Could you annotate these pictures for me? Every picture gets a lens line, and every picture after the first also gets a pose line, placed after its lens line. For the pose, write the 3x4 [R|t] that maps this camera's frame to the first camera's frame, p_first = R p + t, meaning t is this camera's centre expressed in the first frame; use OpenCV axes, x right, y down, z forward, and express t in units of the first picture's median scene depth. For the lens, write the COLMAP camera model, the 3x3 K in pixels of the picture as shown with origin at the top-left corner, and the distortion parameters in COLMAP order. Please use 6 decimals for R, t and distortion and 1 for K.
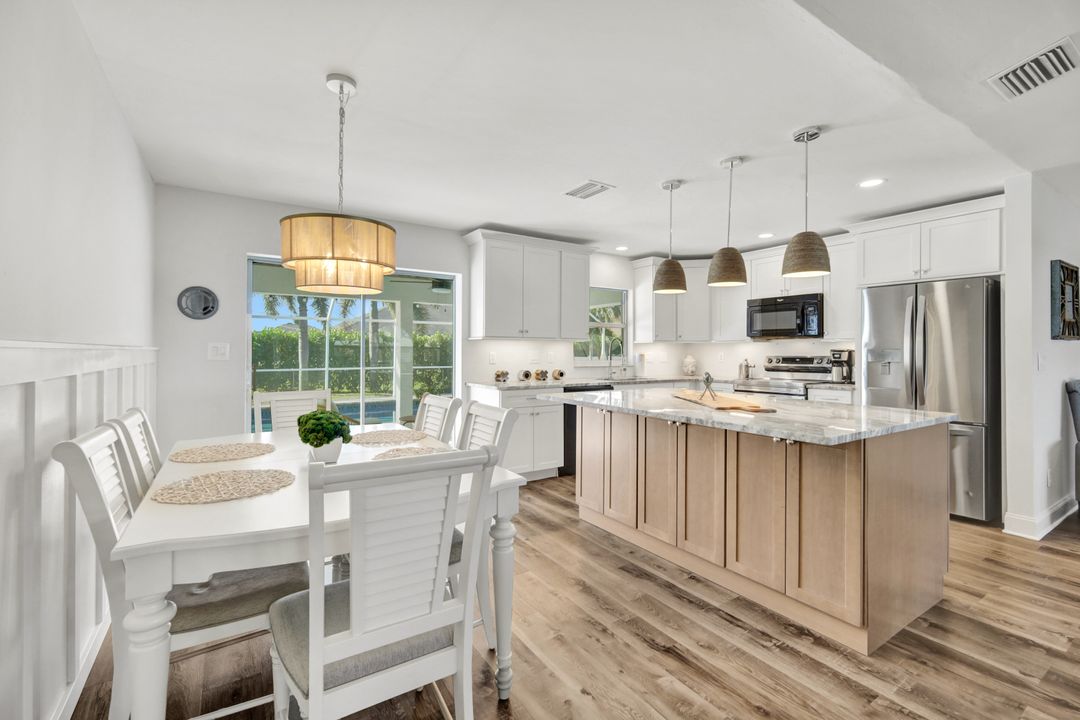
lens RADIAL K [[470.3, 0, 539.9], [0, 470.3, 349.0], [0, 0, 1]] dist [0.002825, 0.000860]
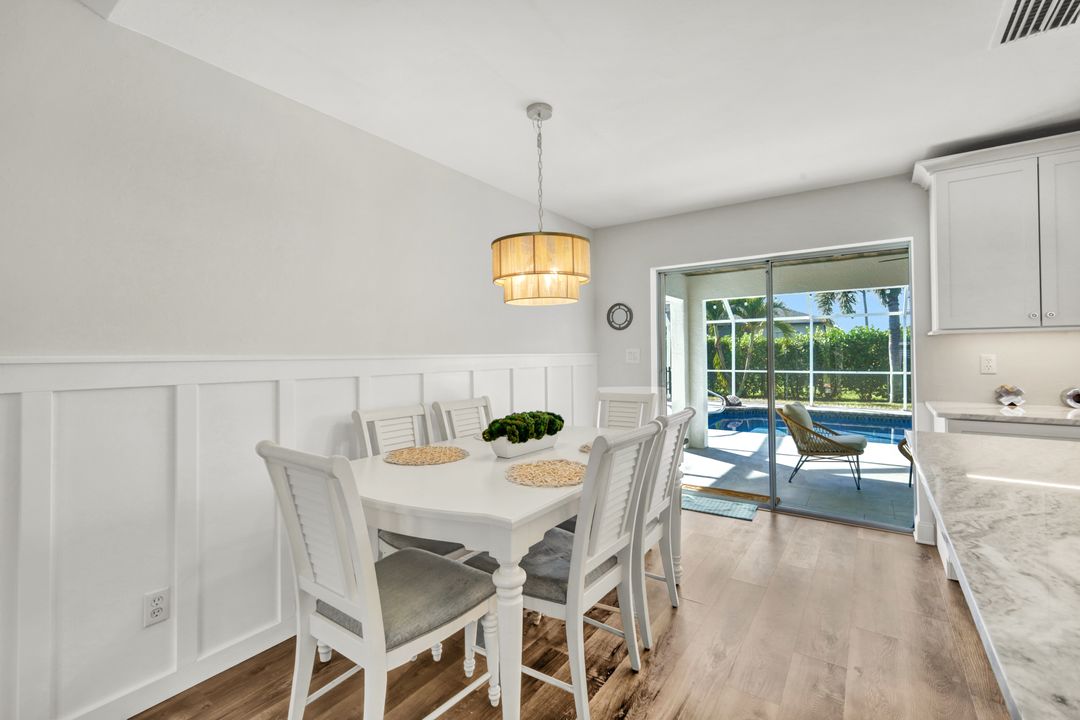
lens RADIAL K [[470.3, 0, 540.3], [0, 470.3, 343.8], [0, 0, 1]] dist [0.002825, 0.000860]
pose [[0.364978, -0.027476, -0.930611, 0.337804], [0.016387, 0.999599, -0.023087, -0.001894], [0.930872, -0.006823, 0.365282, 0.350925]]
